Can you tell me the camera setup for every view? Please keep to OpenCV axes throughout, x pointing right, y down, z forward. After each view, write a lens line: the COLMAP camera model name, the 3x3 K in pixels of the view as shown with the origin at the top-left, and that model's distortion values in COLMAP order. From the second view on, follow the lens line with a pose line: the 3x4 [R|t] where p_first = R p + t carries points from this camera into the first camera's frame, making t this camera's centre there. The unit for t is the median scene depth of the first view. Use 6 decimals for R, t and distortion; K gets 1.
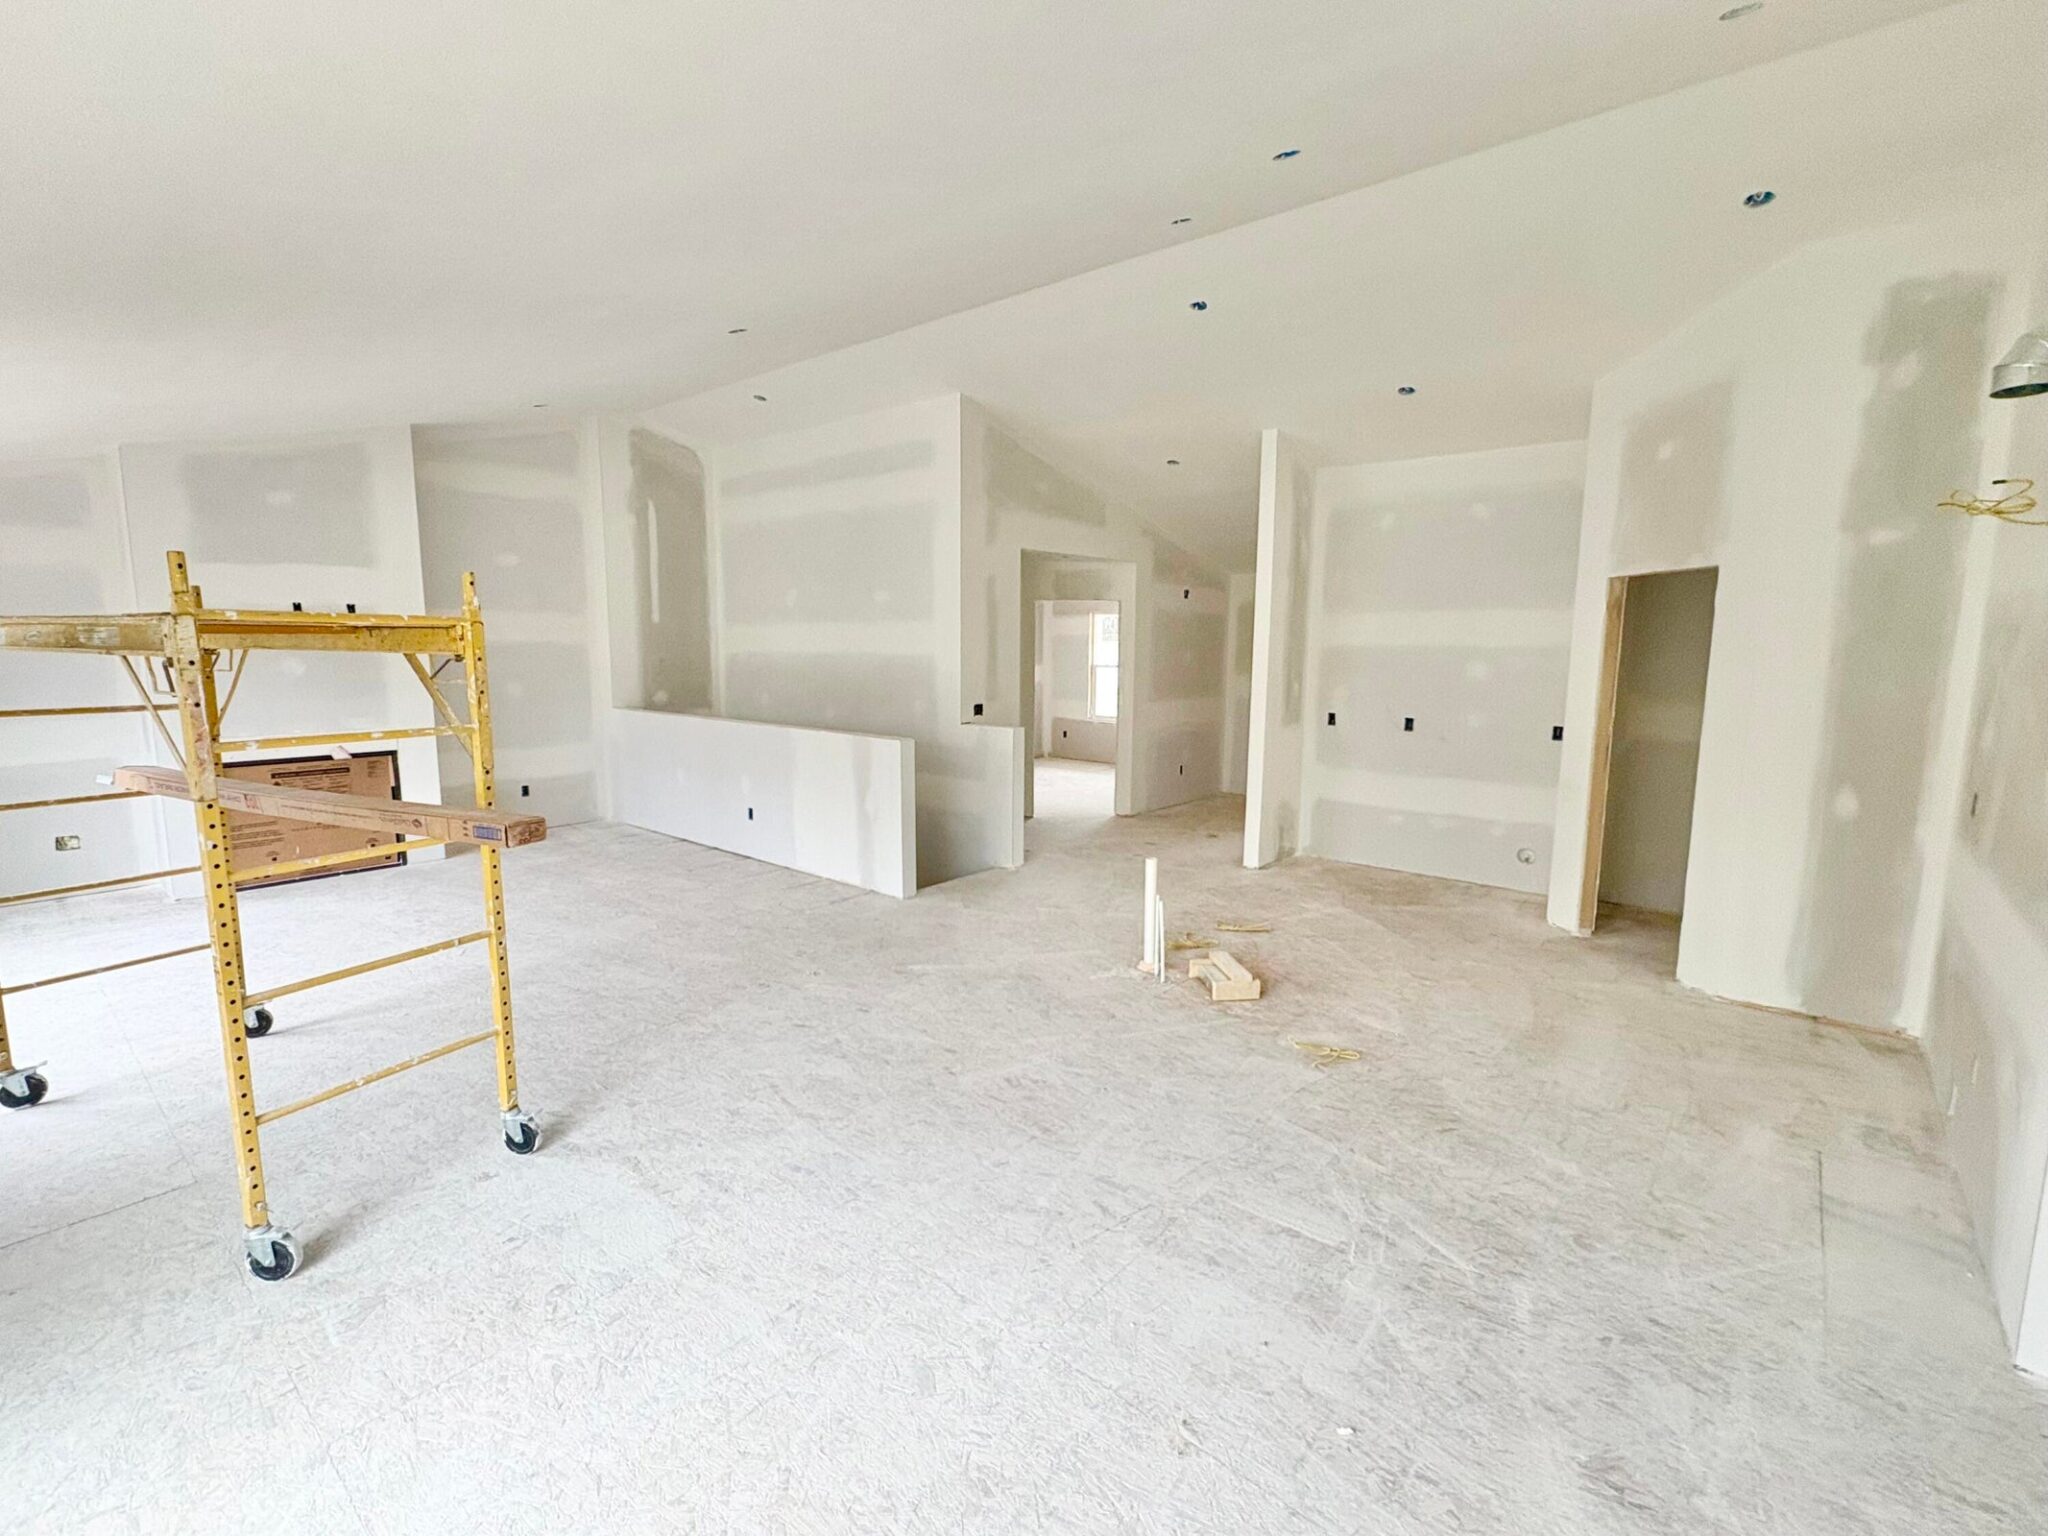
lens RADIAL K [[923.9, 0, 1010.3], [0, 923.9, 769.6], [0, 0, 1]] dist [0.000305, 0.000132]
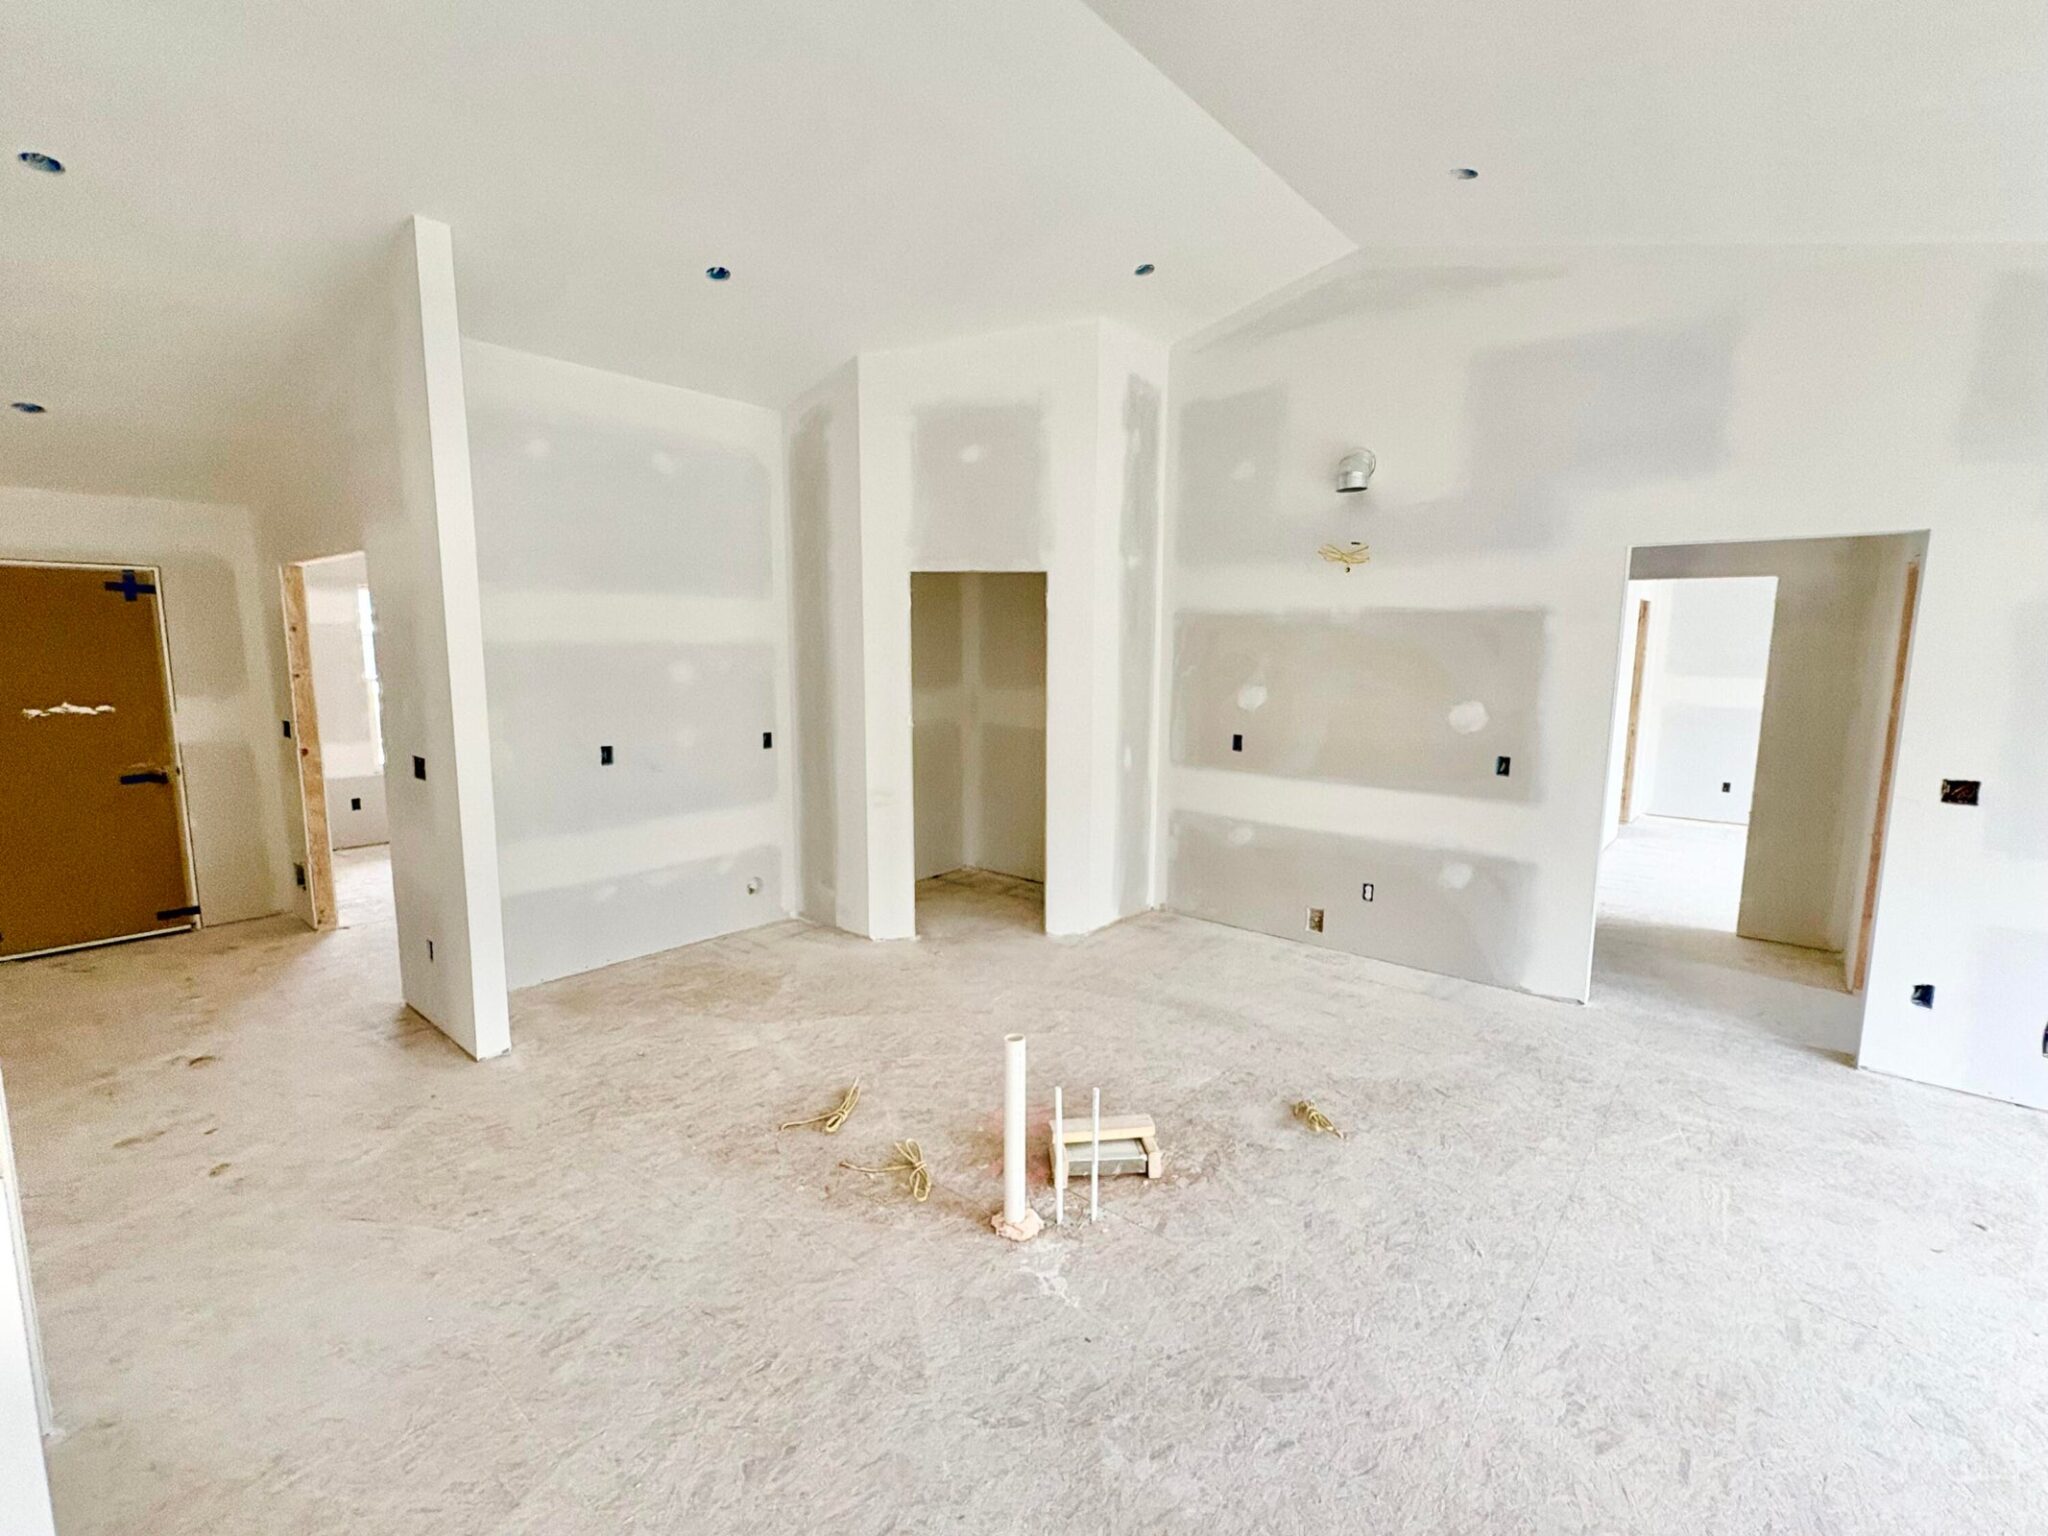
lens RADIAL K [[923.9, 0, 1010.3], [0, 923.9, 769.6], [0, 0, 1]] dist [0.000305, 0.000132]
pose [[-0.011351, -0.145754, 0.989256, -0.275649], [0.131521, 0.980507, 0.145974, -0.105708], [-0.991248, 0.131765, 0.008040, 0.736278]]
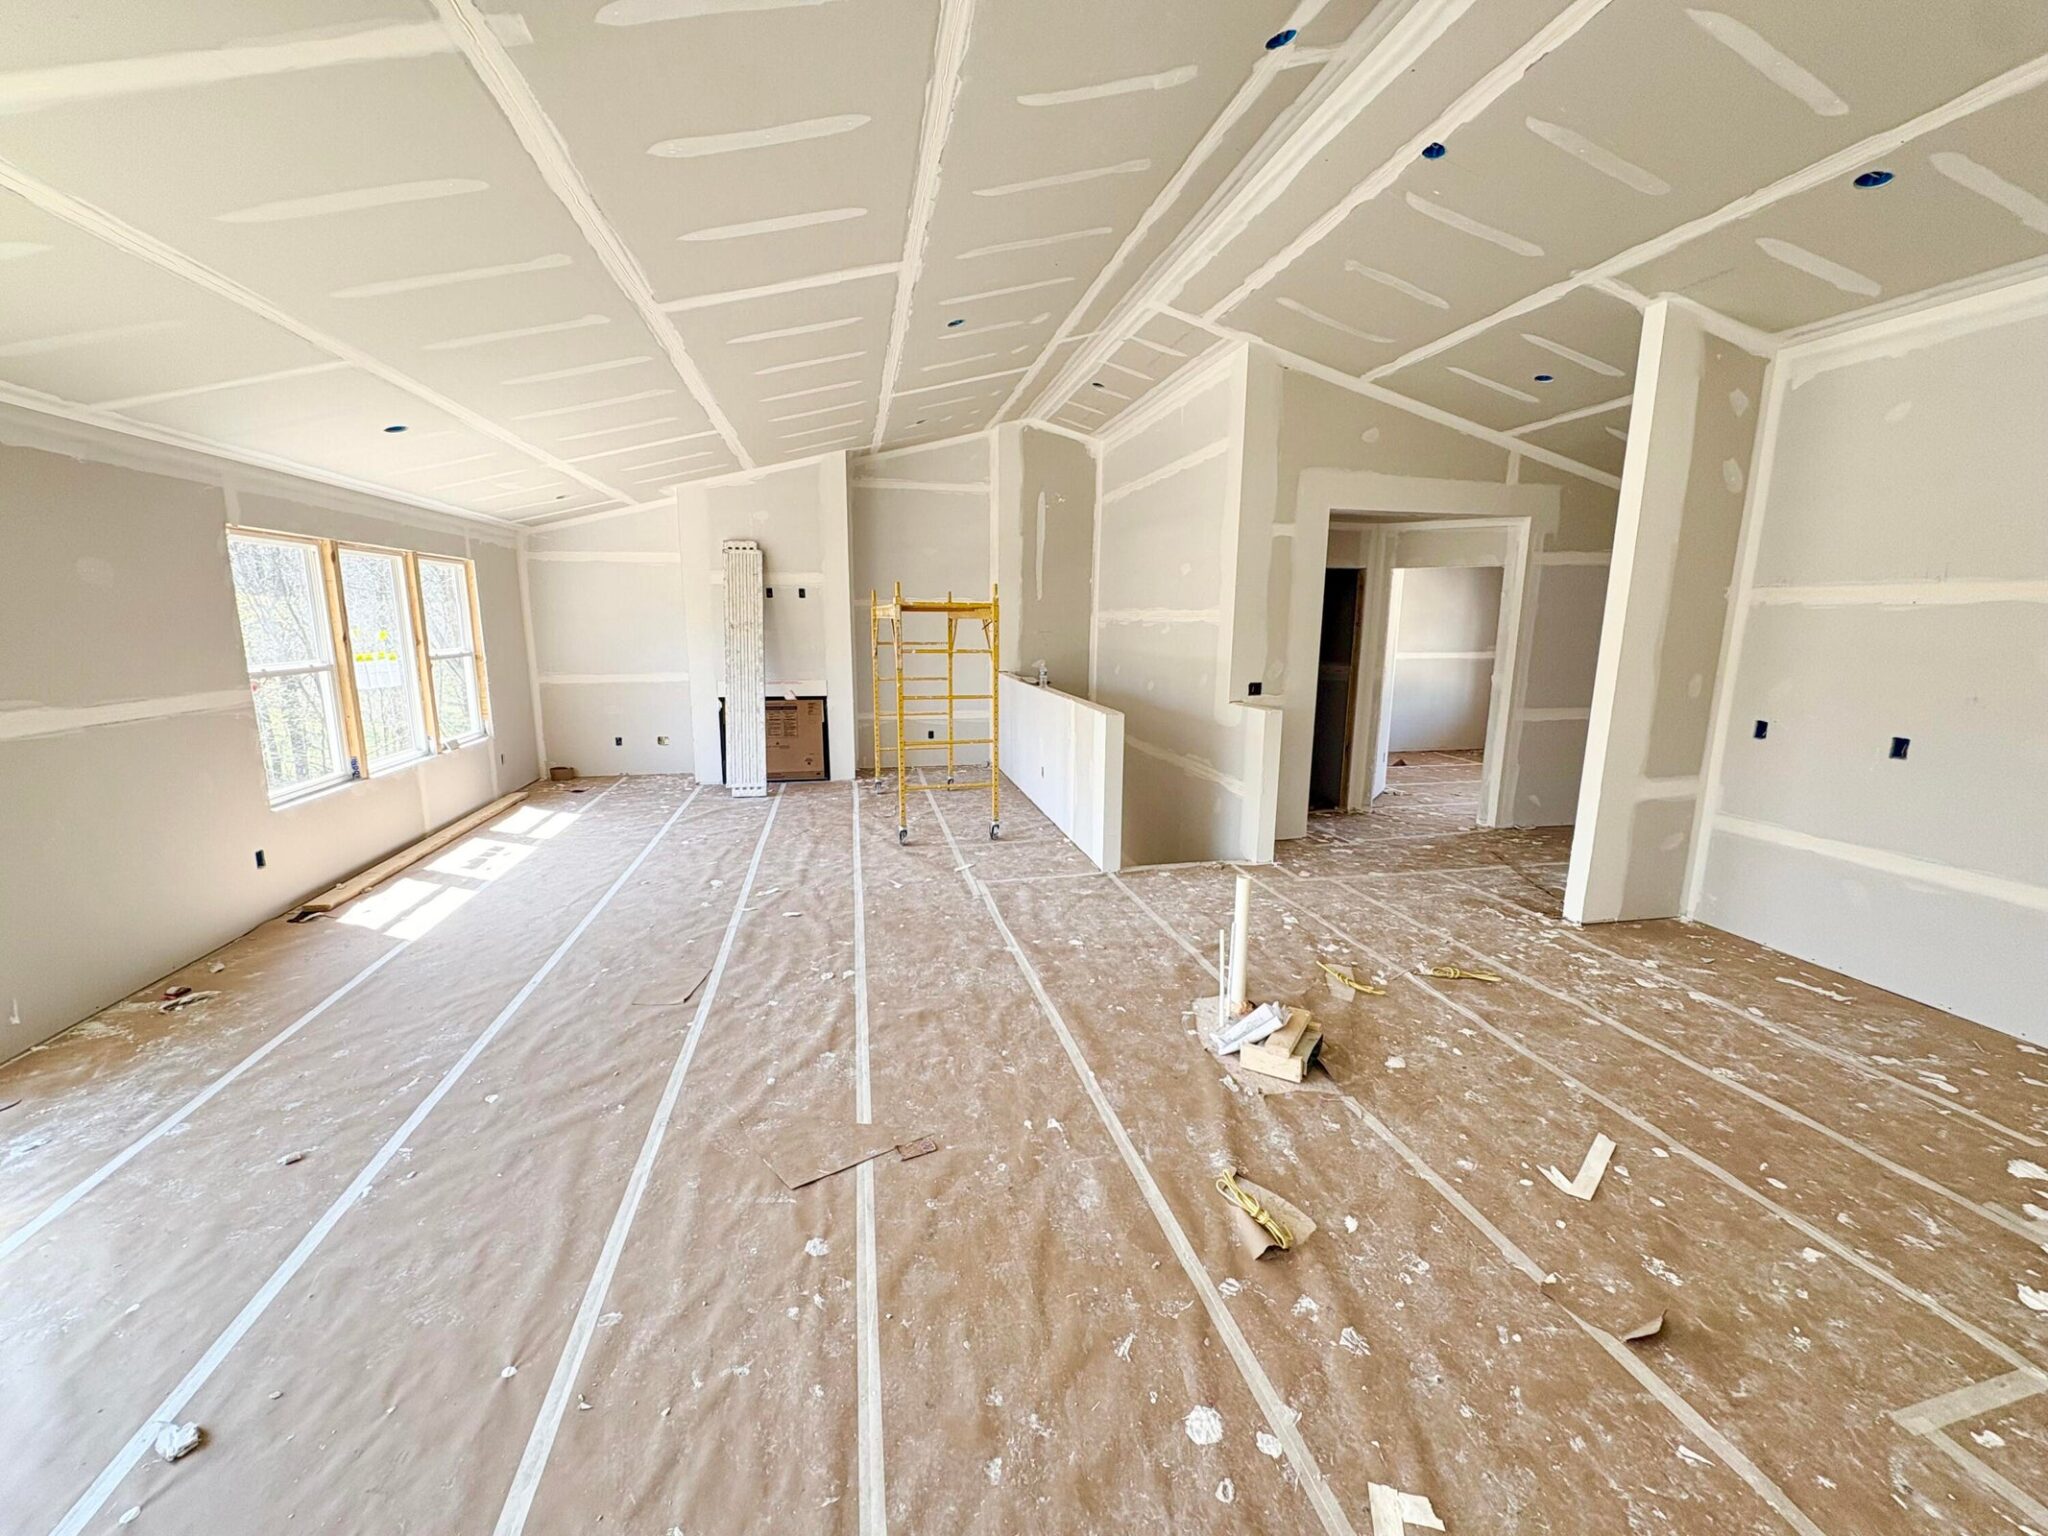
lens RADIAL K [[808.5, 0, 1019.5], [0, 808.5, 767.6], [0, 0, 1]] dist [0.001882, -0.000210]
pose [[0.793115, 0.110458, -0.598973, 0.308804], [-0.085423, 0.993871, 0.070170, -0.025620], [0.603052, -0.004487, 0.797689, 0.232659]]
